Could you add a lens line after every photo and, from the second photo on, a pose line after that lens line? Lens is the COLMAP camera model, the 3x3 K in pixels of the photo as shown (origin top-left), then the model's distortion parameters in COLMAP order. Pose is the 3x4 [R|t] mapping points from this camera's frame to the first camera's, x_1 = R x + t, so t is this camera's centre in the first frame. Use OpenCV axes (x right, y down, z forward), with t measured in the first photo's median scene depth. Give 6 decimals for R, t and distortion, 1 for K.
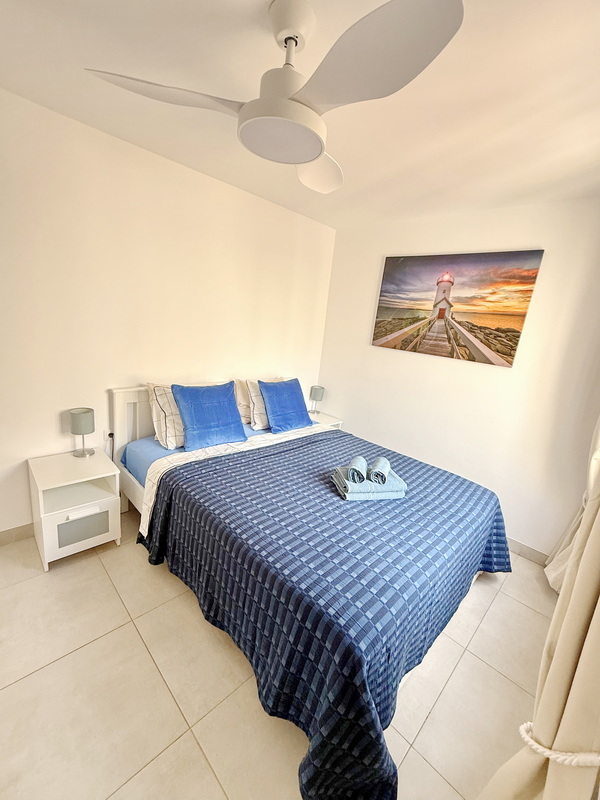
lens RADIAL K [[326.9, 0, 298.0], [0, 326.9, 399.5], [0, 0, 1]] dist [0.002483, 0.000172]
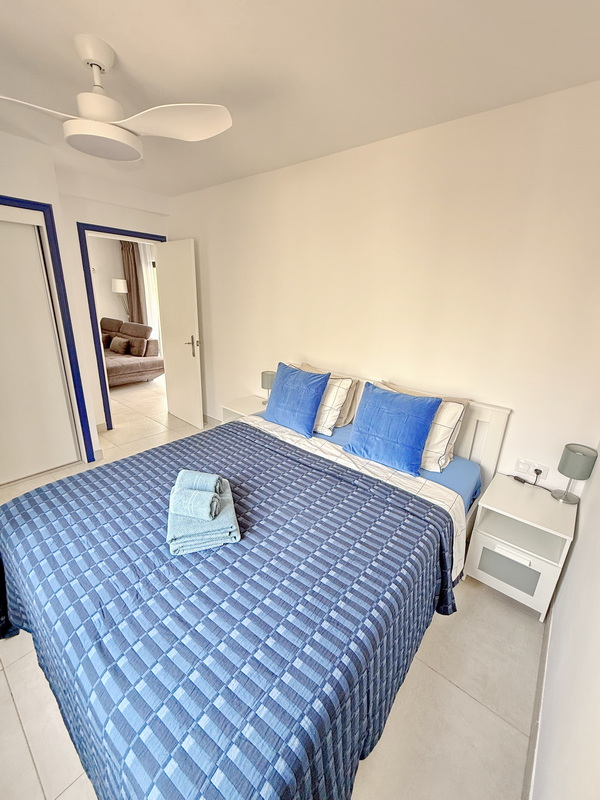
lens RADIAL K [[326.9, 0, 298.0], [0, 326.9, 399.5], [0, 0, 1]] dist [0.002483, 0.000172]
pose [[0.090296, 0.197189, -0.976198, 0.682734], [-0.261716, 0.950450, 0.167780, -0.115303], [0.960912, 0.240337, 0.137430, 0.822678]]
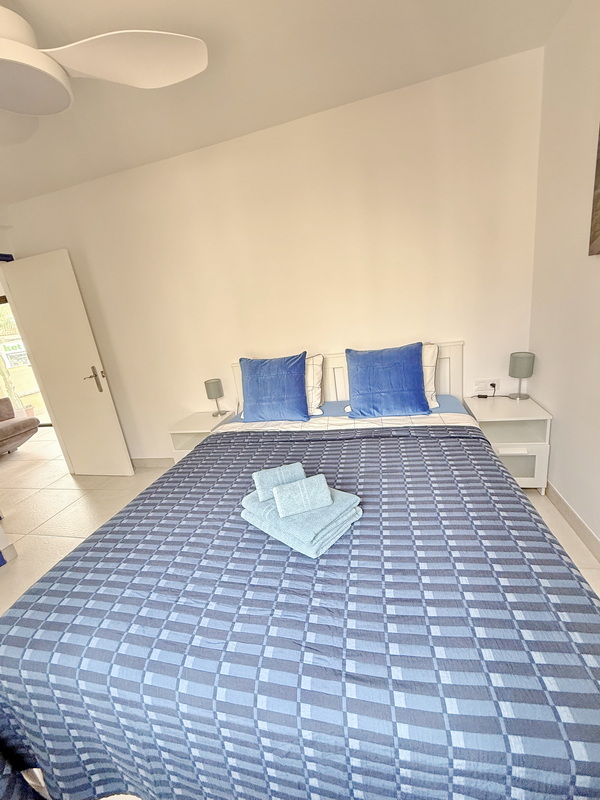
lens RADIAL K [[326.9, 0, 298.0], [0, 326.9, 399.5], [0, 0, 1]] dist [0.002483, 0.000172]
pose [[0.491554, 0.064676, -0.868442, 0.561952], [-0.014881, 0.997717, 0.065881, 0.014018], [0.870720, -0.019461, 0.491394, 0.560880]]
